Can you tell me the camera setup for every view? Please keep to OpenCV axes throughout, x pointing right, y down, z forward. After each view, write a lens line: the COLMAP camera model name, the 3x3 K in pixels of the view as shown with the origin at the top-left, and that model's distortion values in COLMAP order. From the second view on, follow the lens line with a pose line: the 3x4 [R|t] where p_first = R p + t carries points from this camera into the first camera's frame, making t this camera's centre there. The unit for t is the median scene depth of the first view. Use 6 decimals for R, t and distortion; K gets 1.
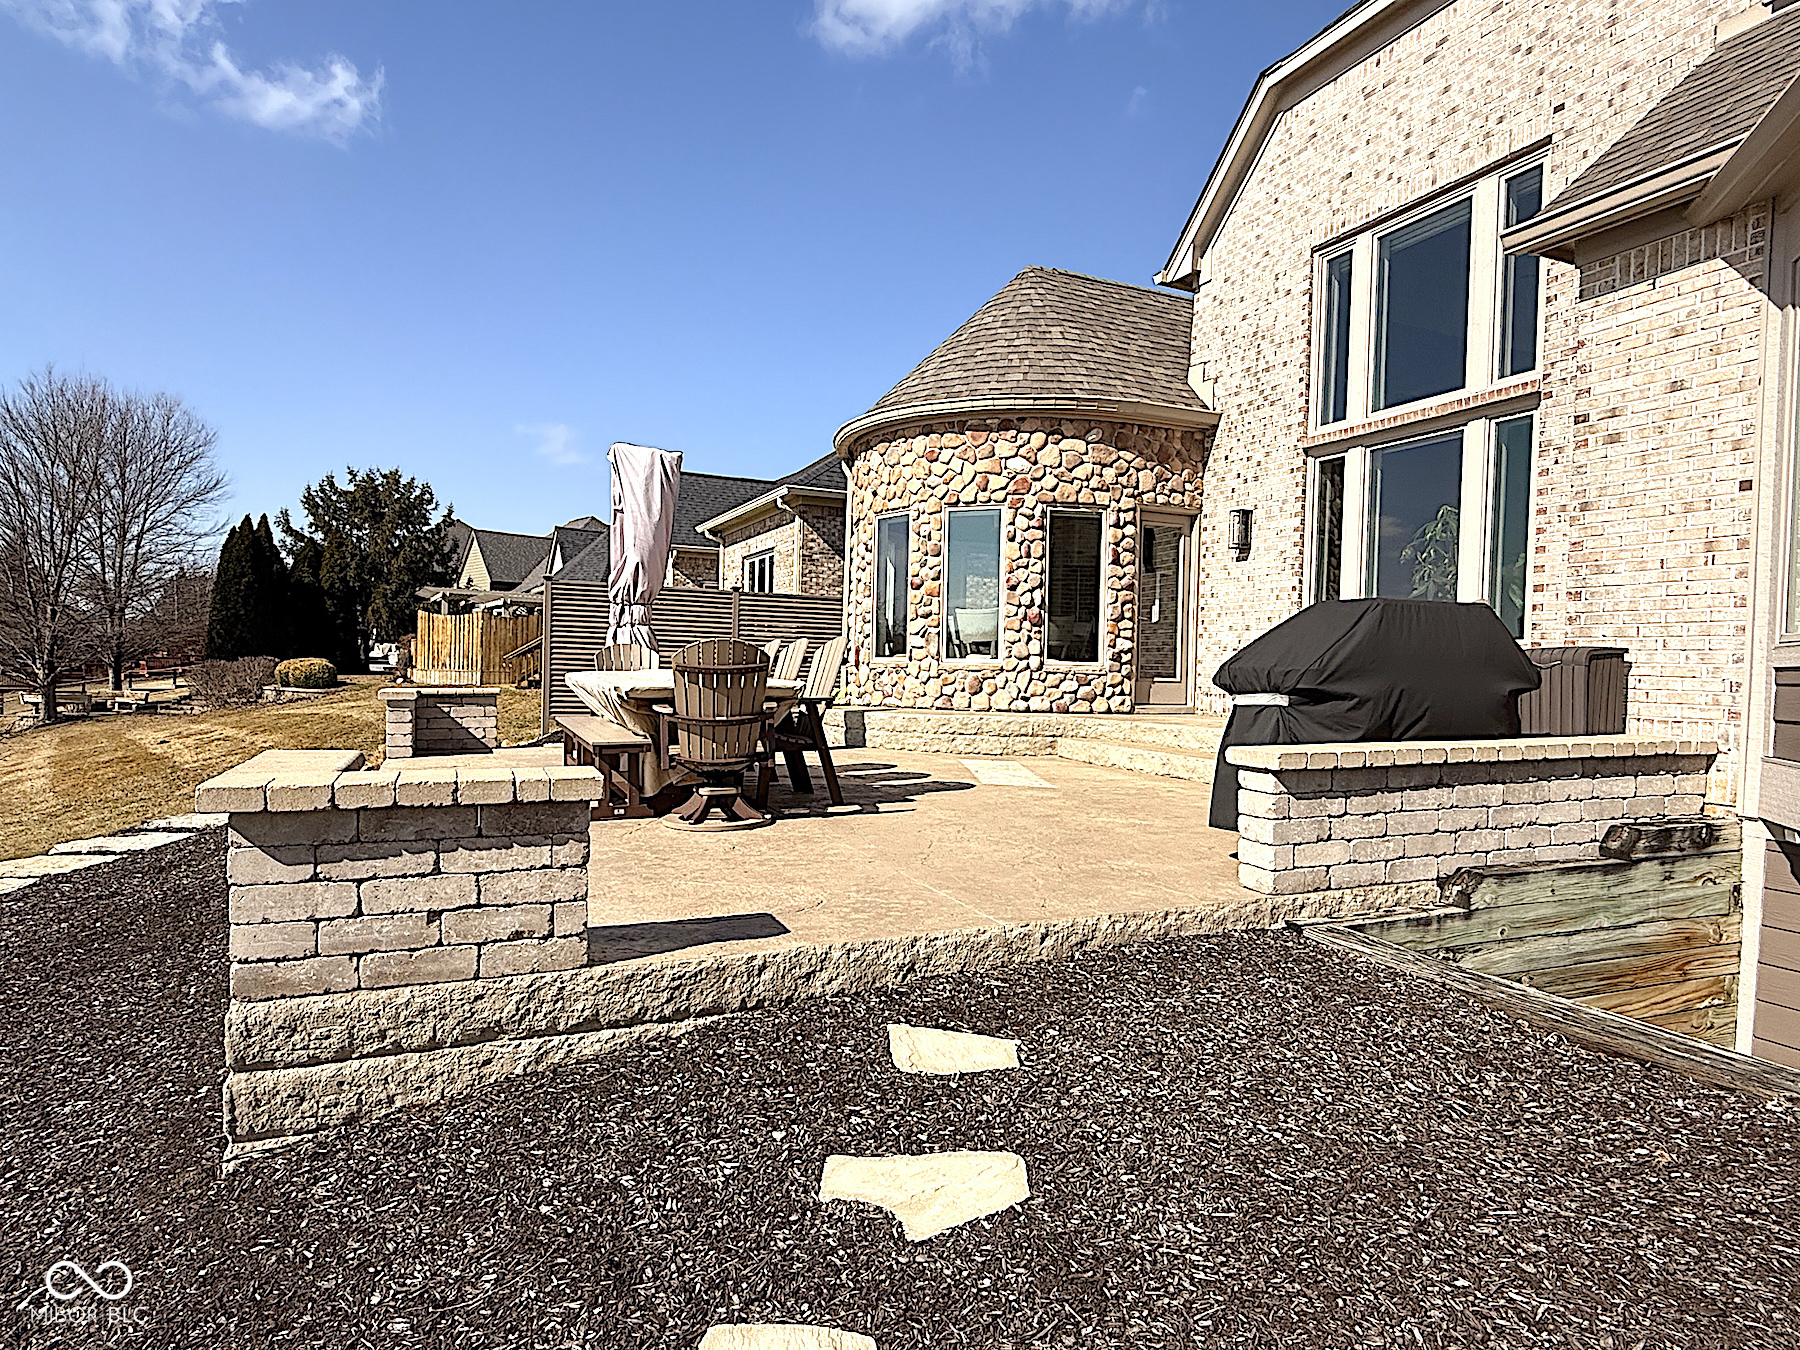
lens RADIAL K [[1035.8, 0, 889.2], [0, 1035.8, 679.1], [0, 0, 1]] dist [-0.001882, 0.000572]
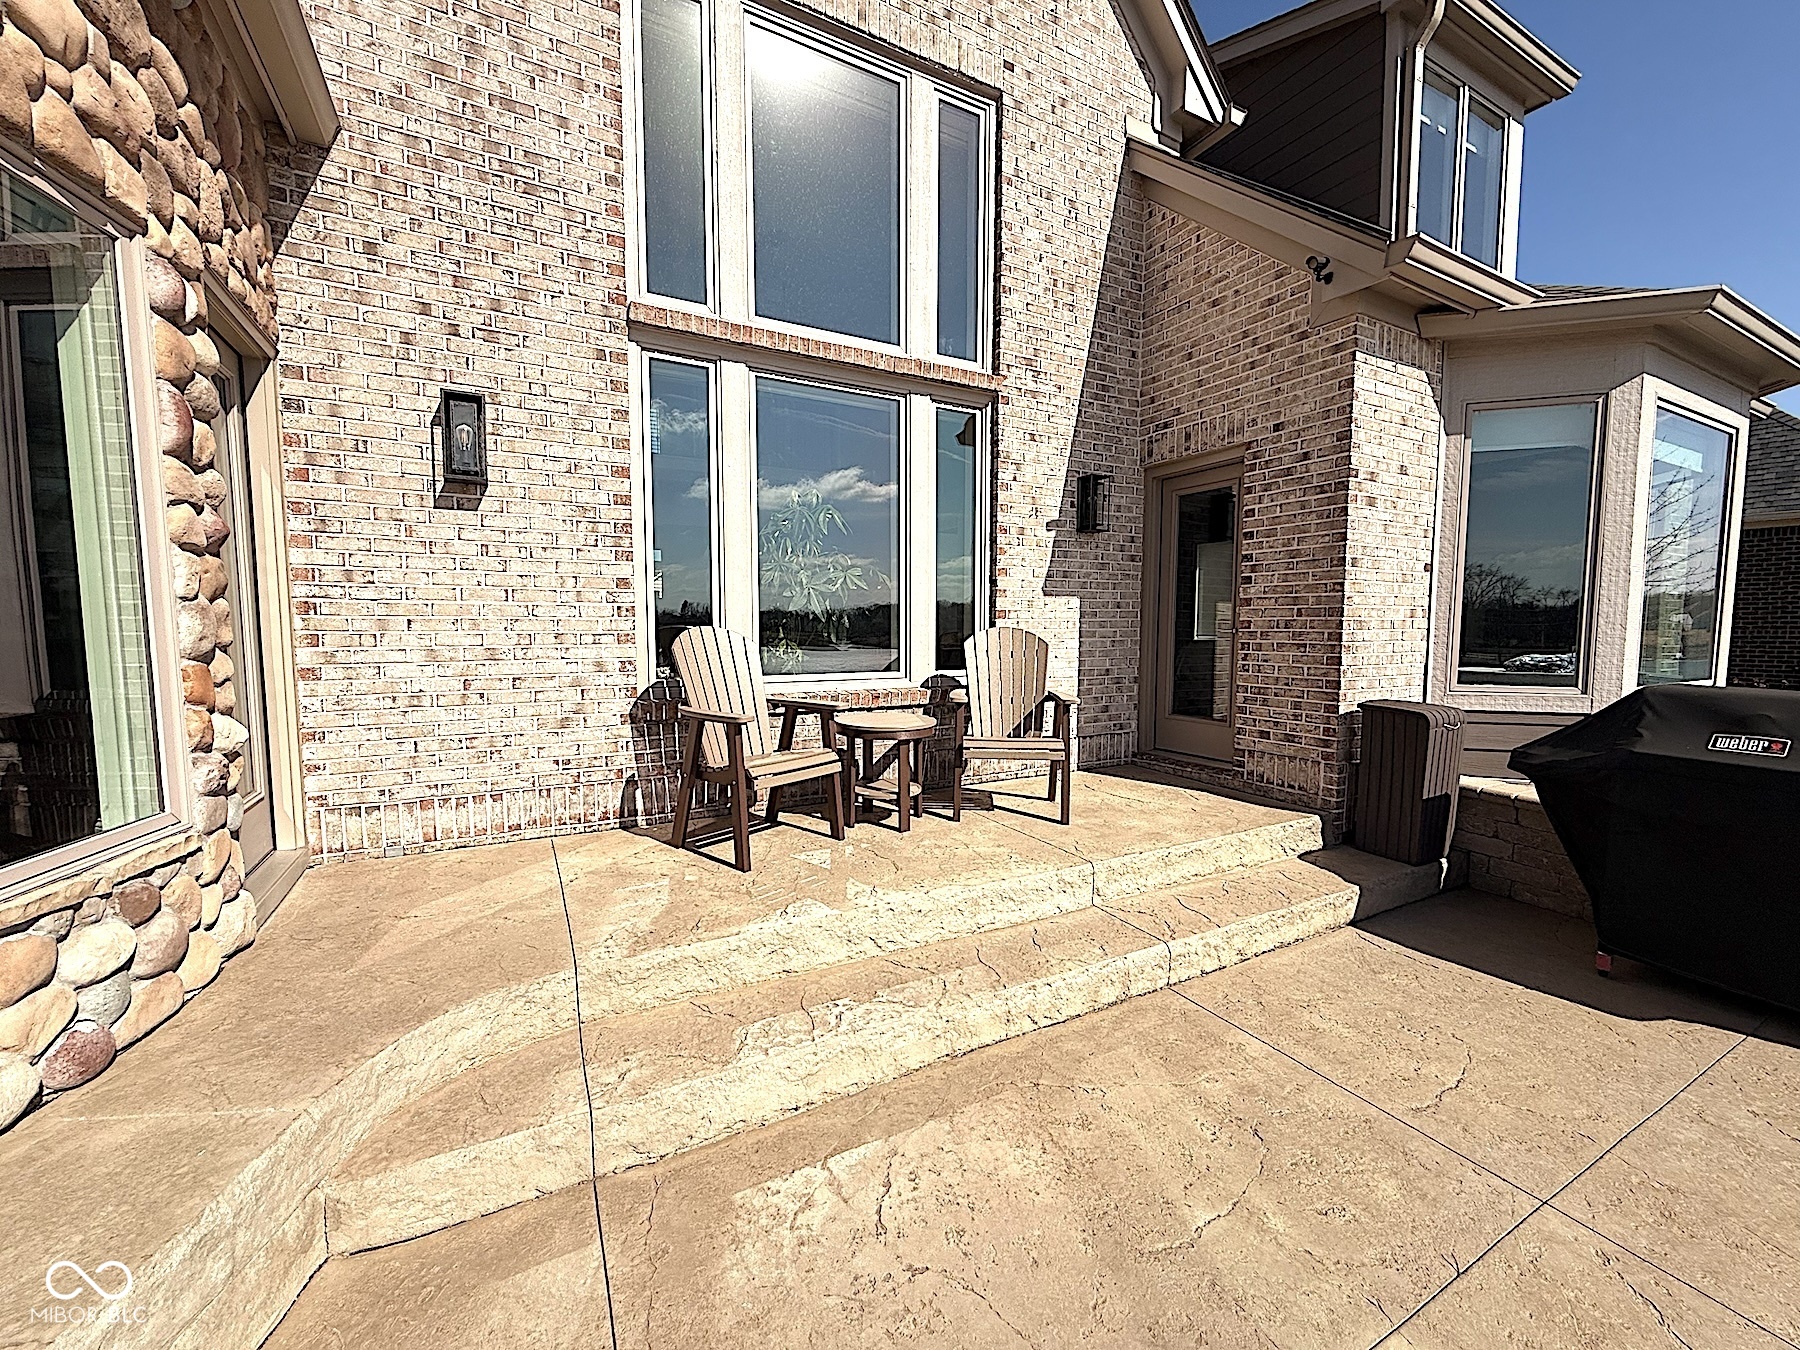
lens RADIAL K [[715.2, 0, 895.0], [0, 715.2, 678.8], [0, 0, 1]] dist [0.000472, -0.000320]
pose [[-0.093111, -0.102973, 0.990317, 0.001358], [0.006474, 0.994554, 0.104022, -0.070493], [-0.995635, 0.016097, -0.091938, 0.833006]]
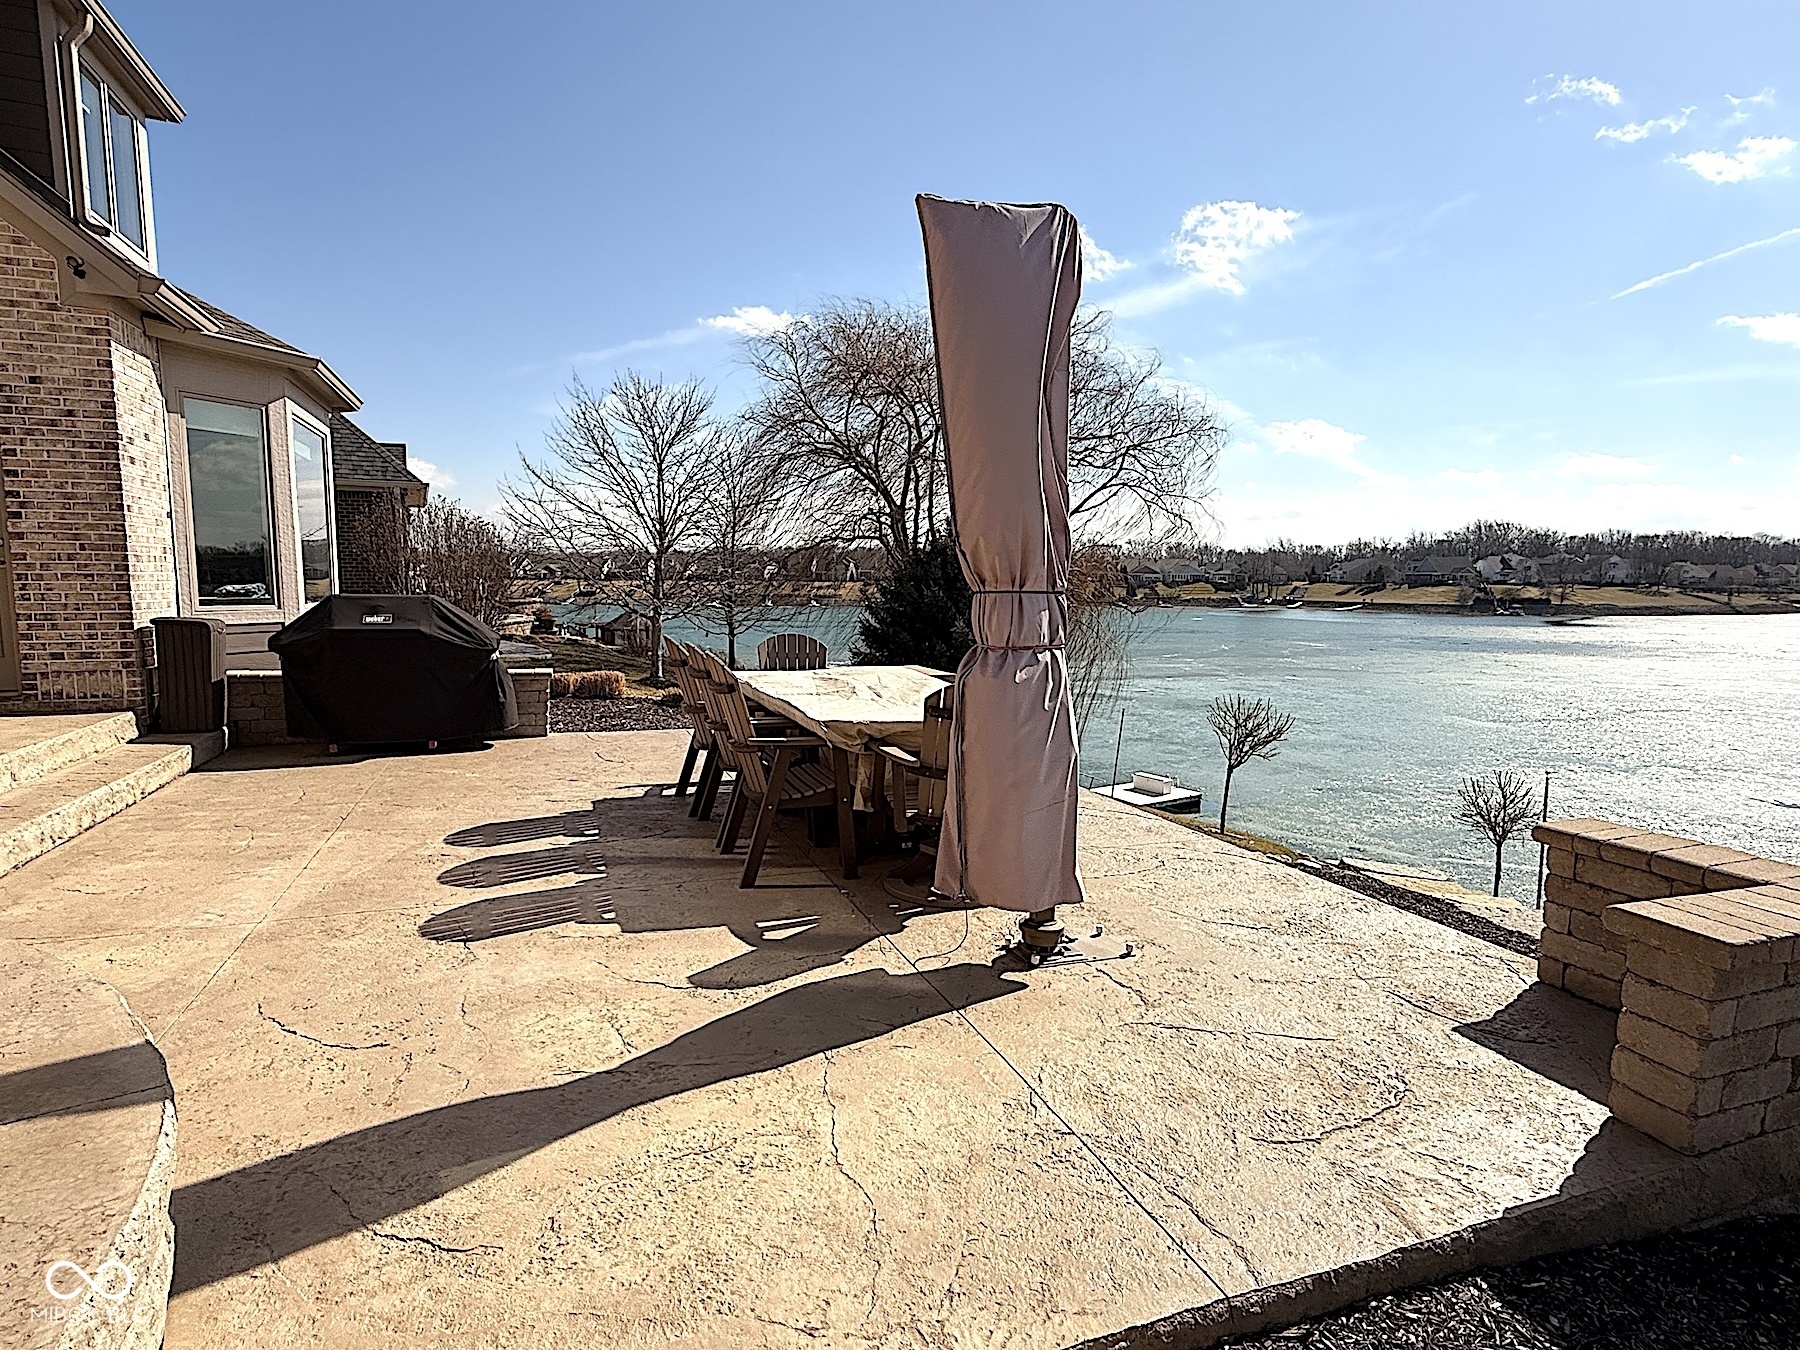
lens RADIAL K [[947.5, 0, 907.3], [0, 947.5, 678.0], [0, 0, 1]] dist [-0.001285, 0.000469]
pose [[-0.998949, -0.037814, 0.025922, -0.182772], [-0.034567, 0.992654, 0.115948, -0.069728], [-0.030116, 0.114930, -0.992917, 1.186729]]
